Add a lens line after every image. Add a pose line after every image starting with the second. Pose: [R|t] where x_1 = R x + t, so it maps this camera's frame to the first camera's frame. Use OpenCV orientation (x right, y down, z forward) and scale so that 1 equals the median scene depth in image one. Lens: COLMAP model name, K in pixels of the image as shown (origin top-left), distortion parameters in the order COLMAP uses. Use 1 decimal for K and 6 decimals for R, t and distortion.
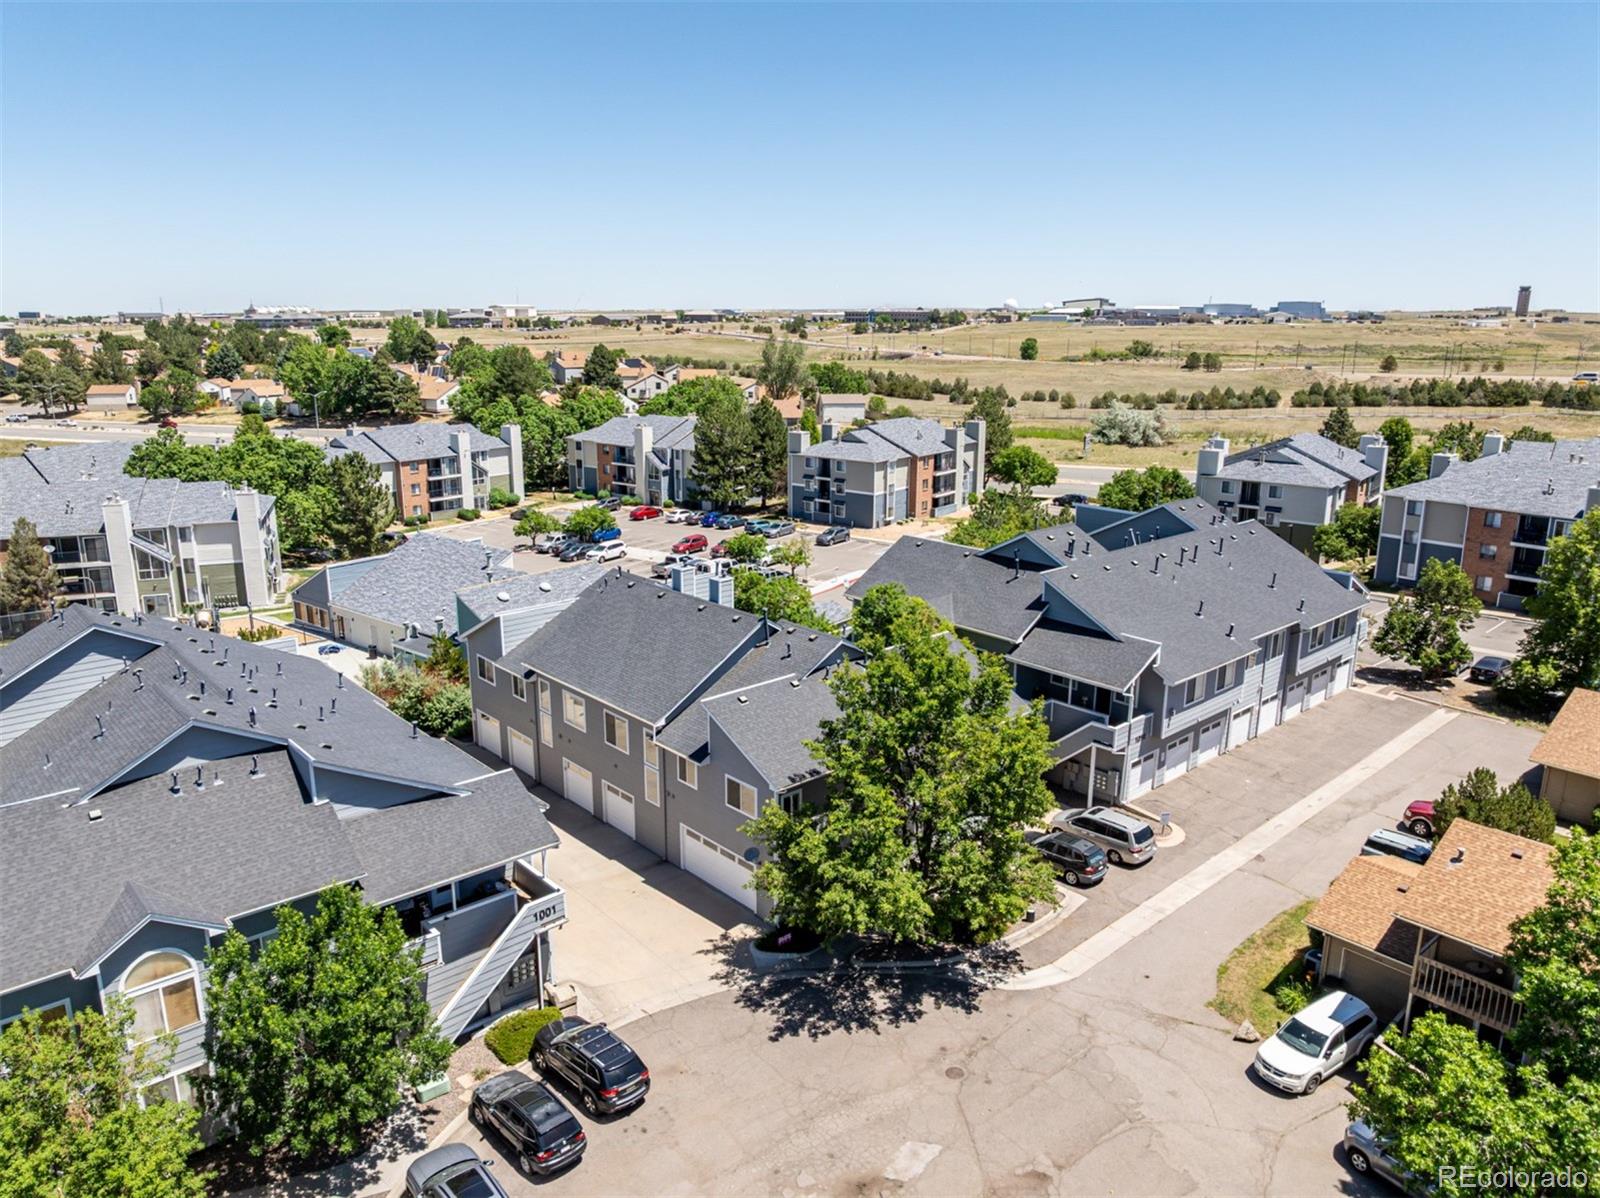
lens RADIAL K [[1120.0, 0, 800.0], [0, 1120.0, 599.0], [0, 0, 1]] dist [-0.003941, -0.080850]
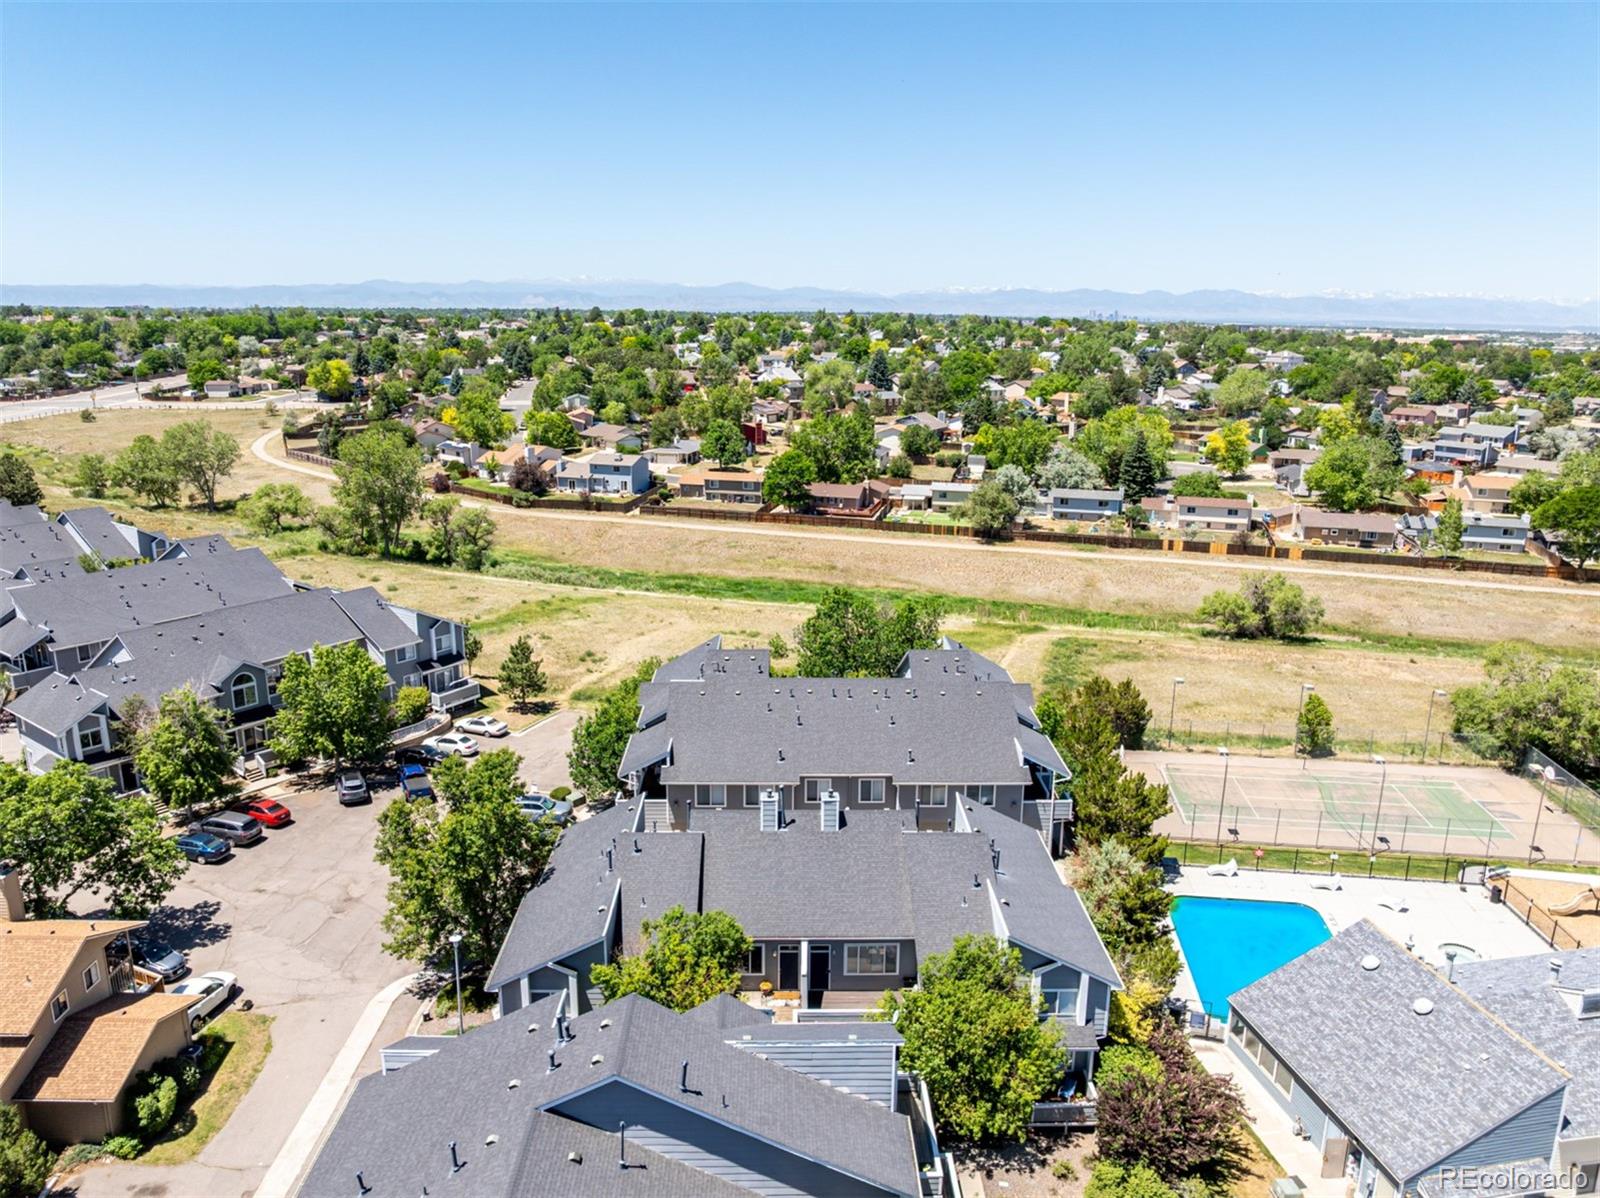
lens RADIAL K [[1125.8, 0, 795.5], [0, 1125.8, 598.8], [0, 0, 1]] dist [-0.045074, 0.007478]
pose [[-0.658464, 0.179824, -0.730814, 0.805280], [-0.195788, 0.896675, 0.397041, -0.758449], [0.726700, 0.404521, -0.555221, 1.904005]]
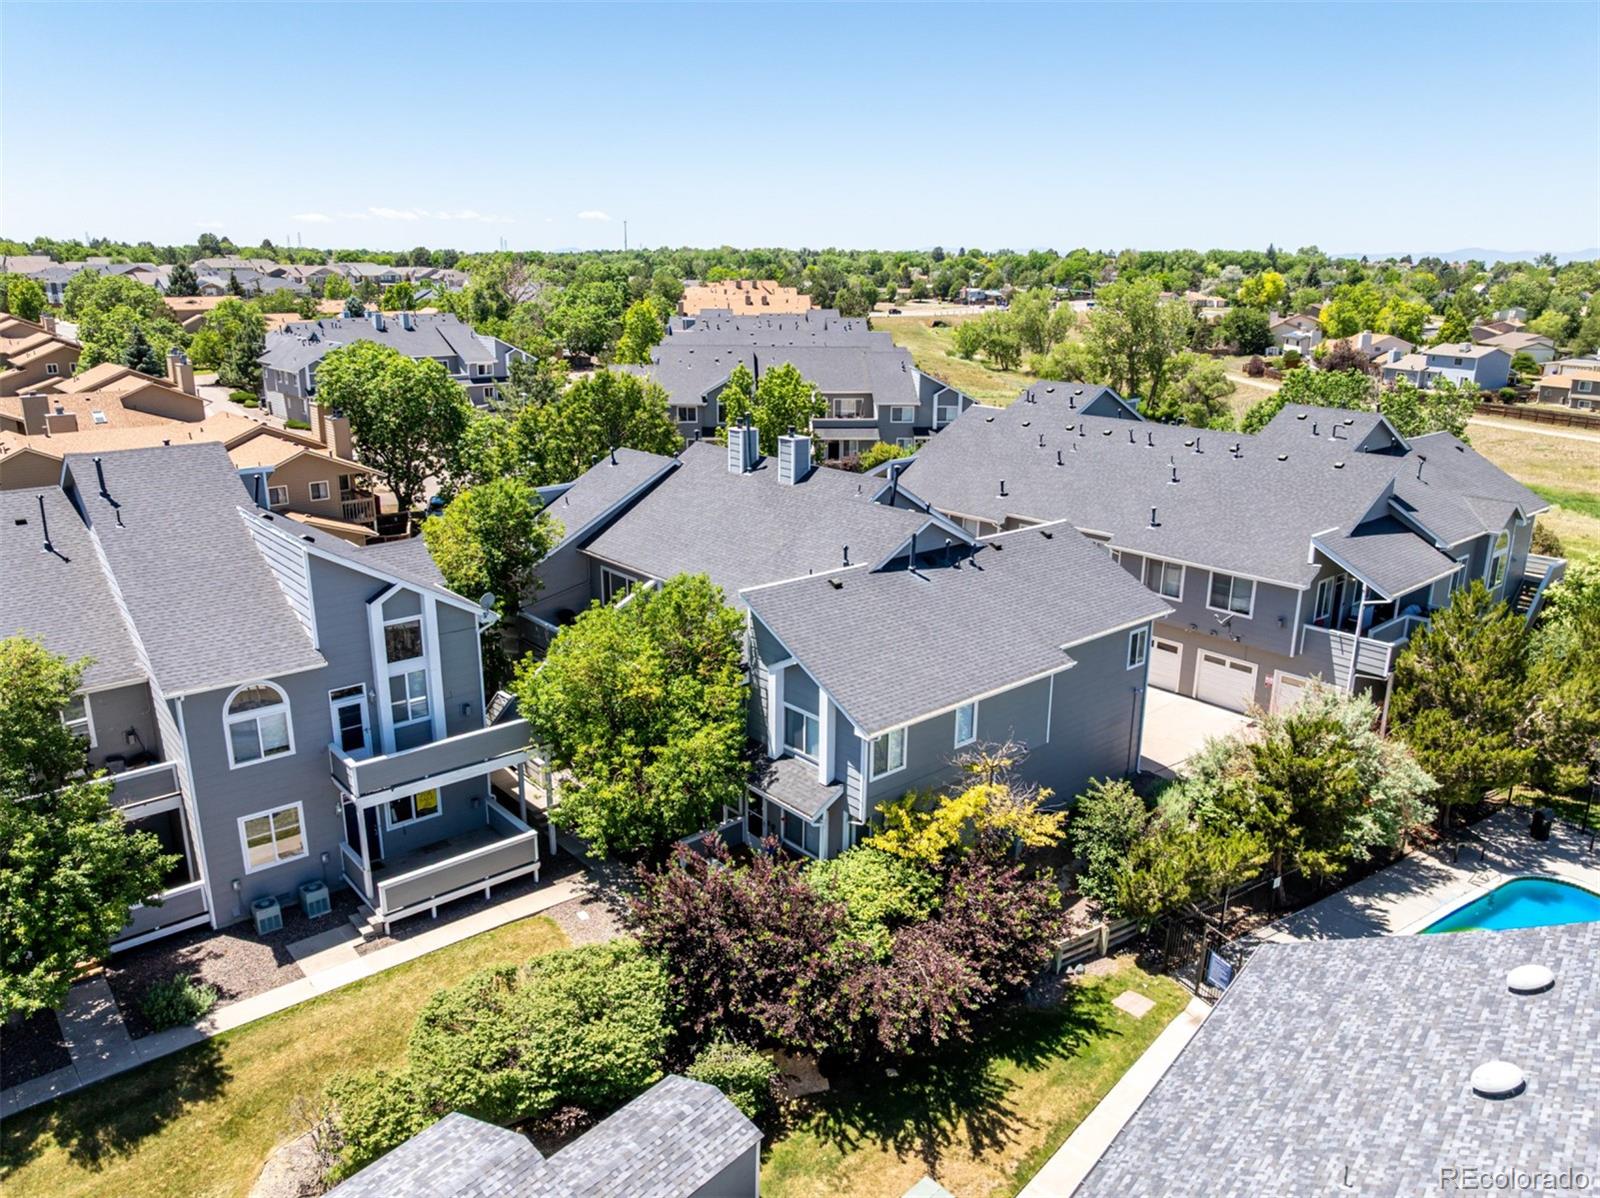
lens RADIAL K [[1125.8, 0, 795.5], [0, 1125.8, 598.8], [0, 0, 1]] dist [-0.045074, 0.007478]
pose [[-0.999674, -0.014434, 0.021040, -0.159911], [-0.001694, 0.860343, 0.509713, -0.413605], [-0.025459, 0.509512, -0.860087, 2.202385]]
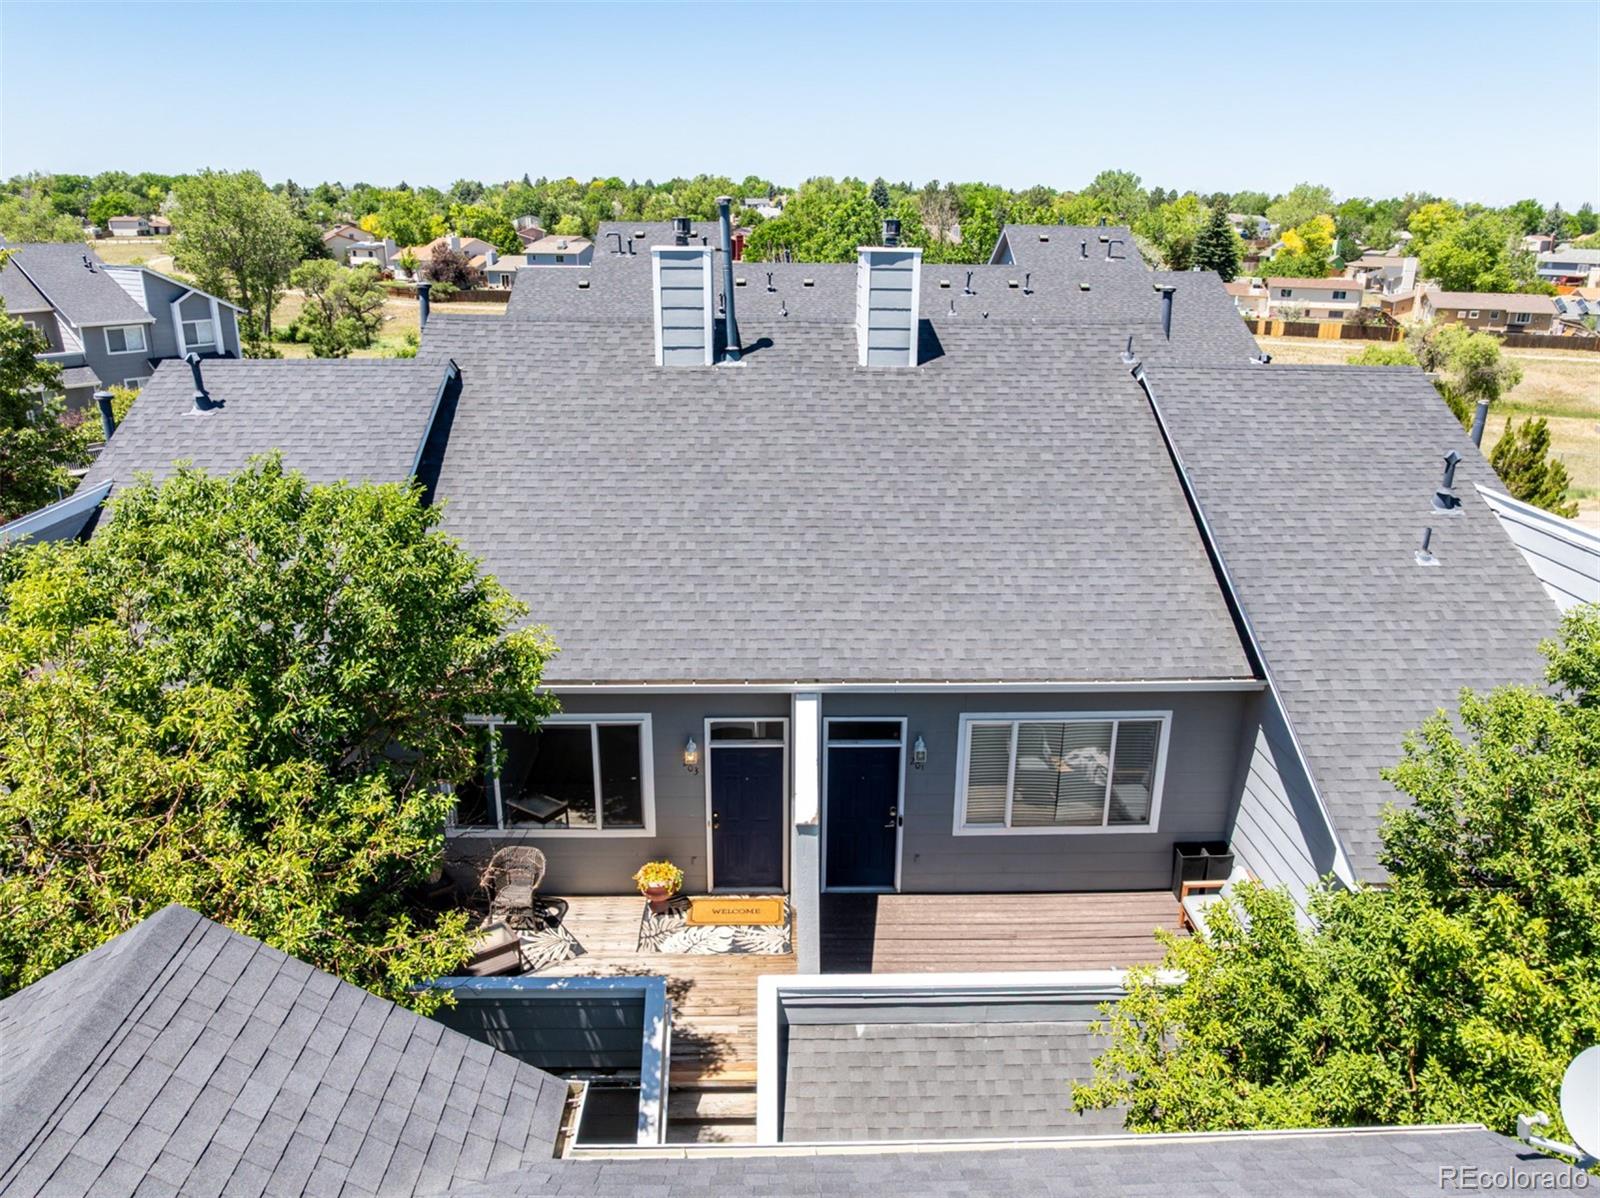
lens RADIAL K [[1125.8, 0, 795.5], [0, 1125.8, 598.8], [0, 0, 1]] dist [-0.045074, 0.007478]
pose [[-0.651003, 0.238359, -0.720680, 0.192516], [-0.198076, 0.863182, 0.464416, -0.109188], [0.732776, 0.445086, -0.514721, 1.529024]]
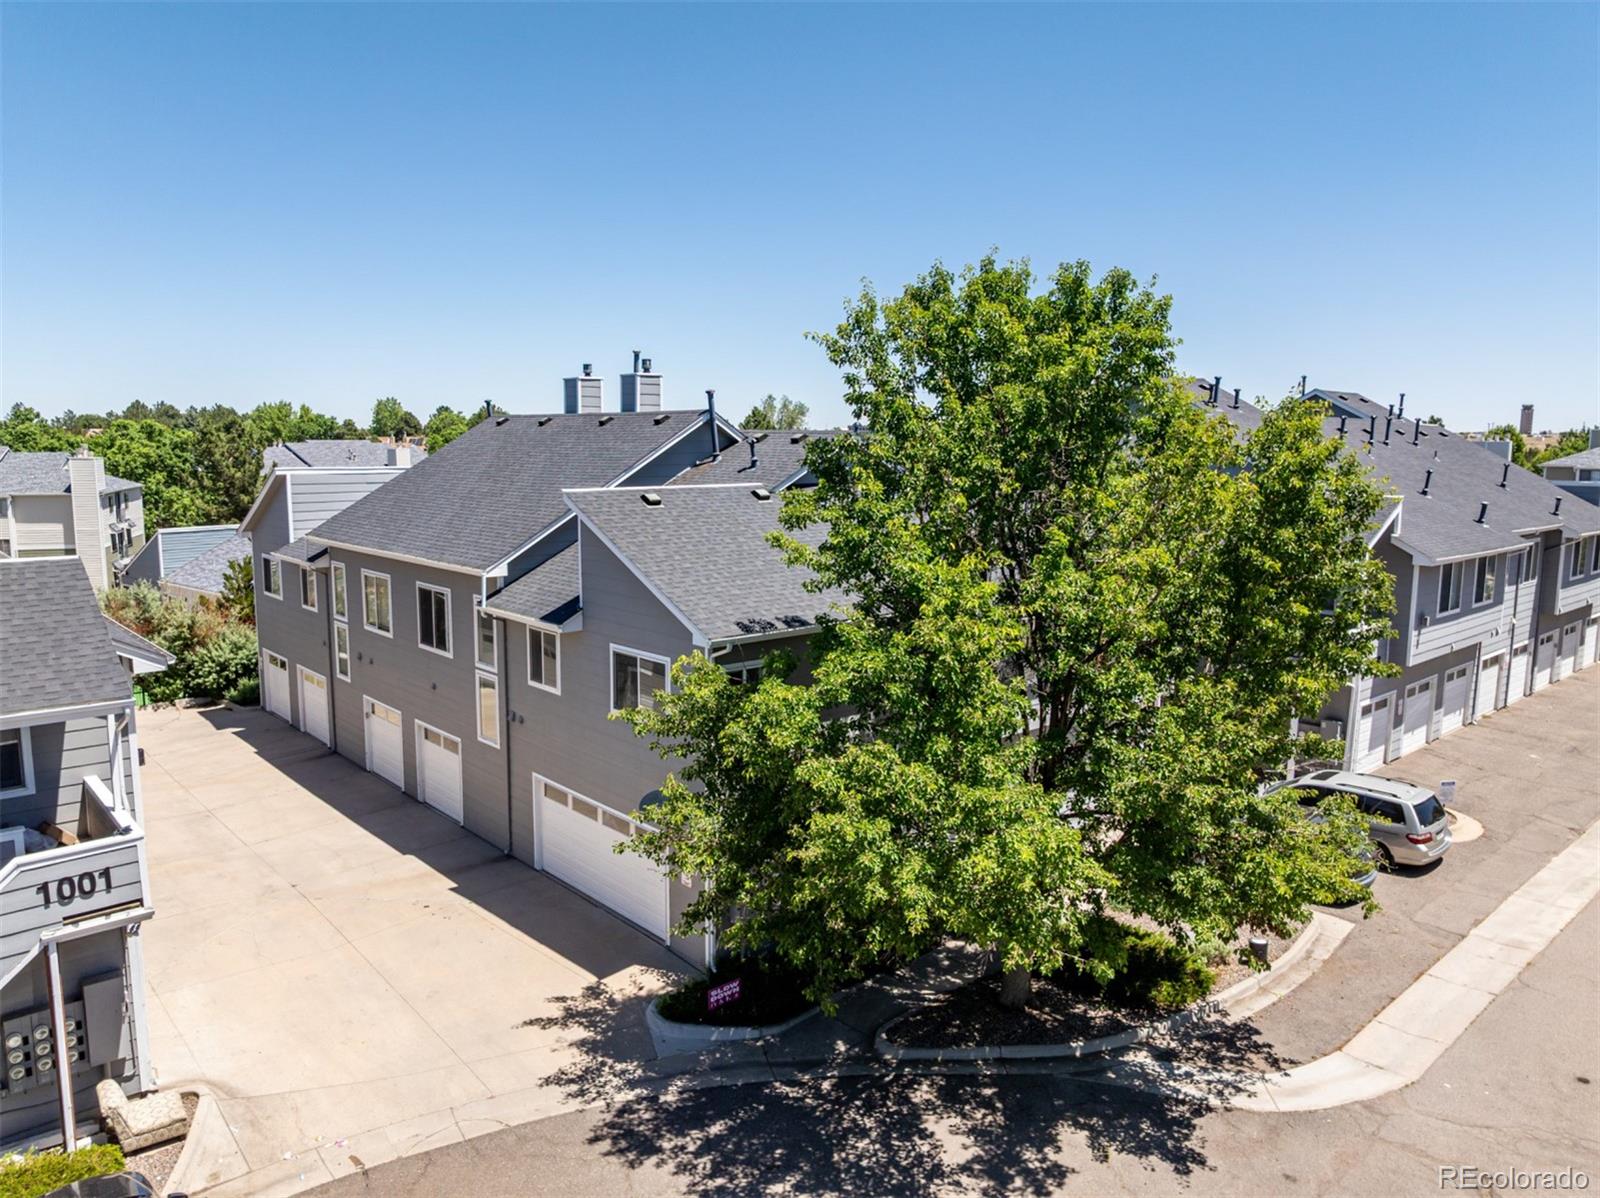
lens RADIAL K [[1120.0, 0, 803.6], [0, 1120.0, 593.2], [0, 0, 1]] dist [-0.042010, 0.003373]
pose [[0.999981, 0.006081, 0.000140, 0.016328], [-0.006020, 0.992641, -0.120949, 0.201179], [-0.000874, 0.120946, 0.992659, 0.549246]]
